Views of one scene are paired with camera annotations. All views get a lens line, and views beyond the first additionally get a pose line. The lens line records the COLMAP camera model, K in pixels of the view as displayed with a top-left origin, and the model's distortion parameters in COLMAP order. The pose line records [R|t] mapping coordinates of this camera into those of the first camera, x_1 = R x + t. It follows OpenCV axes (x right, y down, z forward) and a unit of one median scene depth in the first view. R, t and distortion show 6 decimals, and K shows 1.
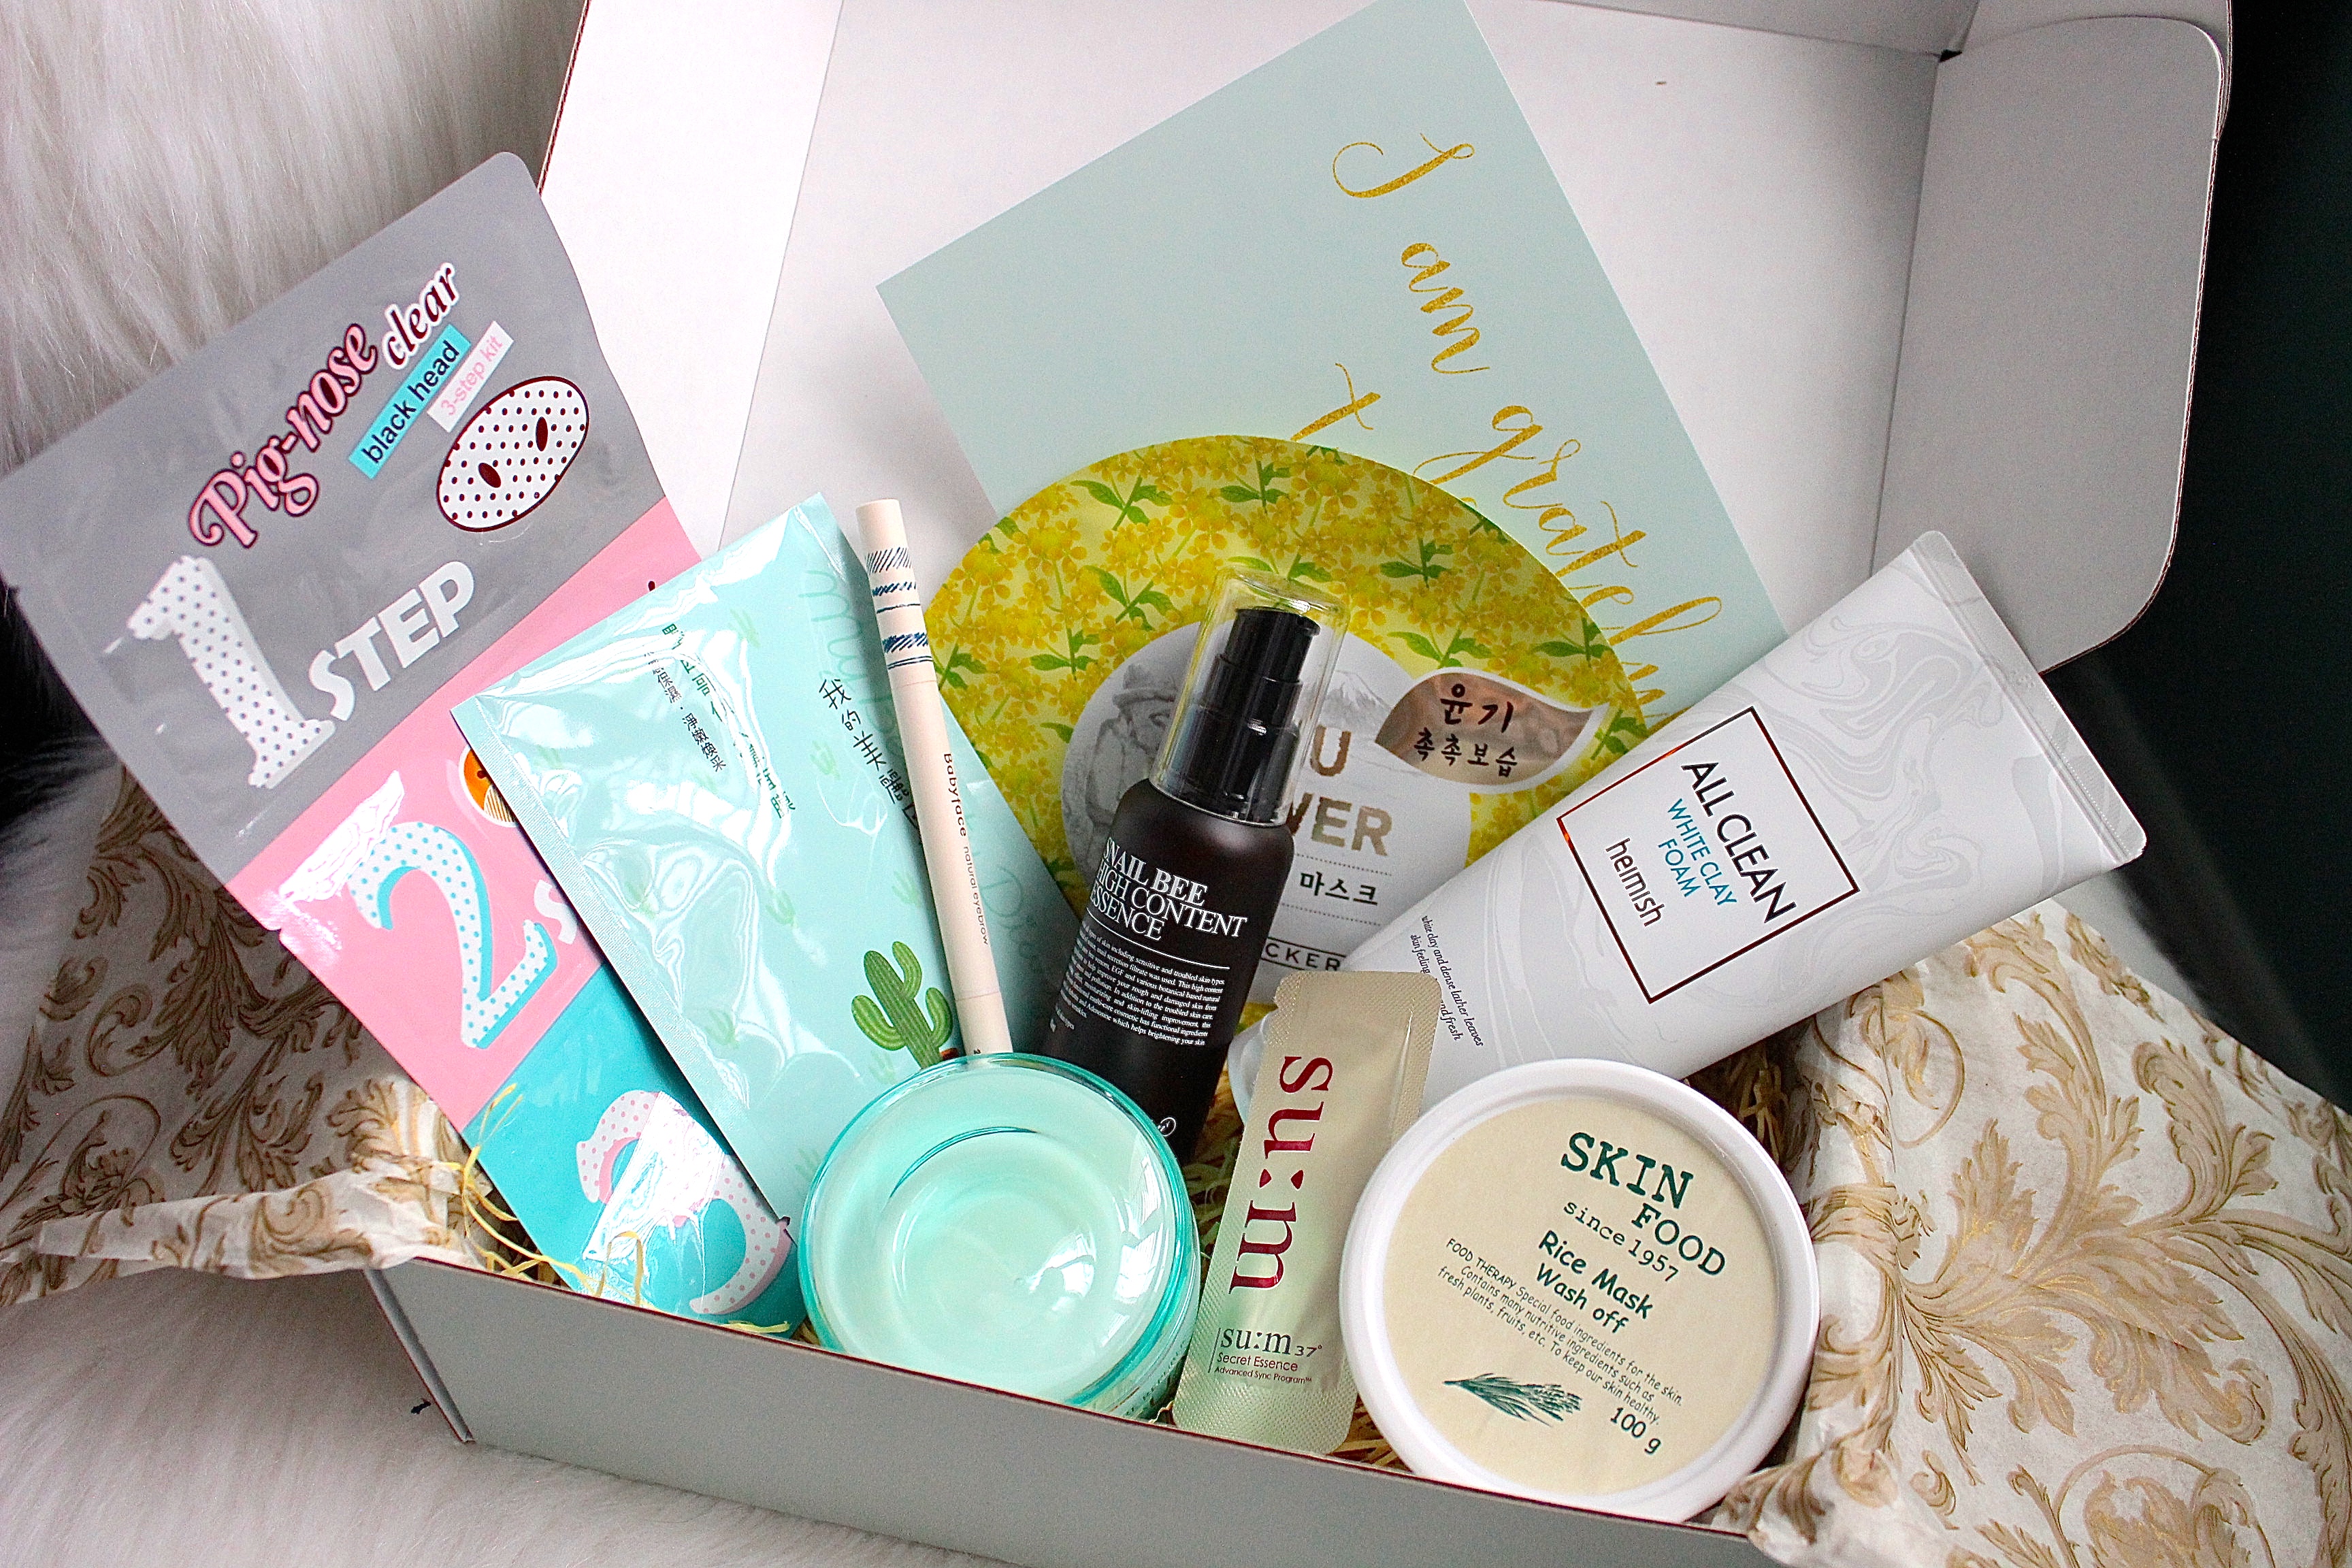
lens RADIAL K [[2203.6, 0, 1176.0], [0, 2203.6, 784.0], [0, 0, 1]] dist [-0.007619, 0.004028]
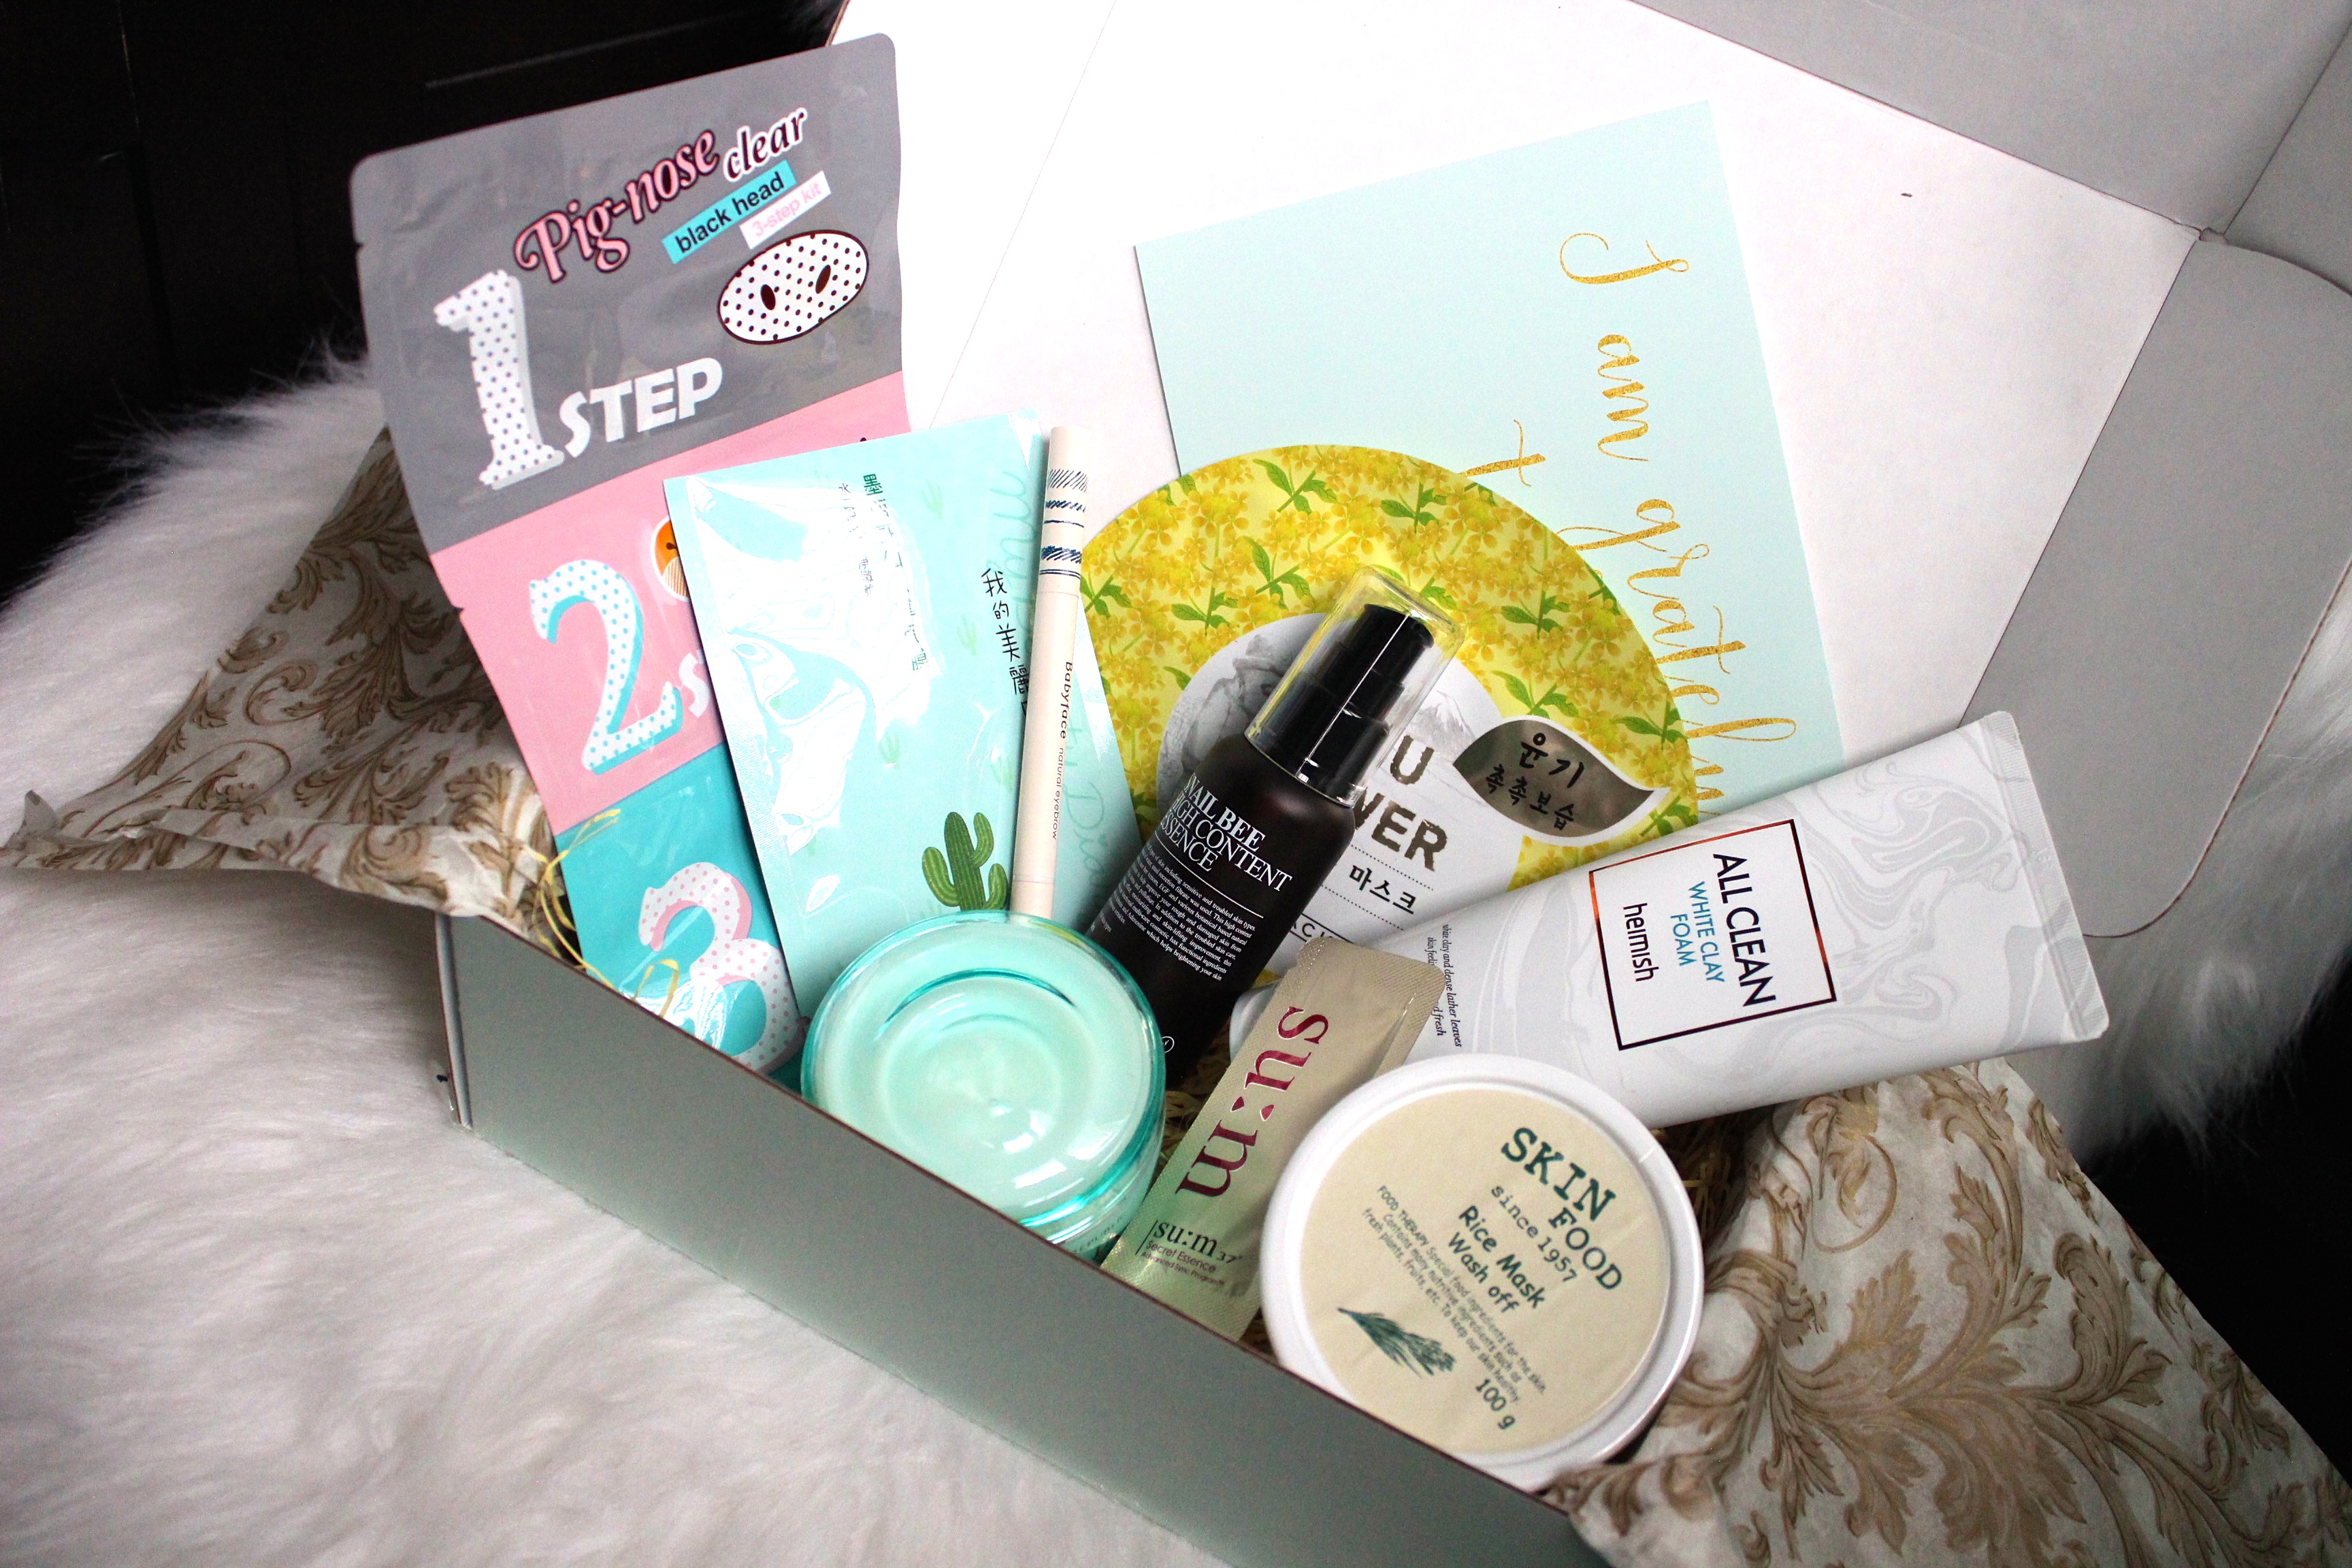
lens RADIAL K [[2203.6, 0, 1176.0], [0, 2203.6, 784.0], [0, 0, 1]] dist [-0.007619, 0.004028]
pose [[0.955226, 0.286458, -0.074062, 0.045090], [-0.291161, 0.954588, -0.063134, 0.102491], [0.052613, 0.081871, 0.995253, -0.090688]]
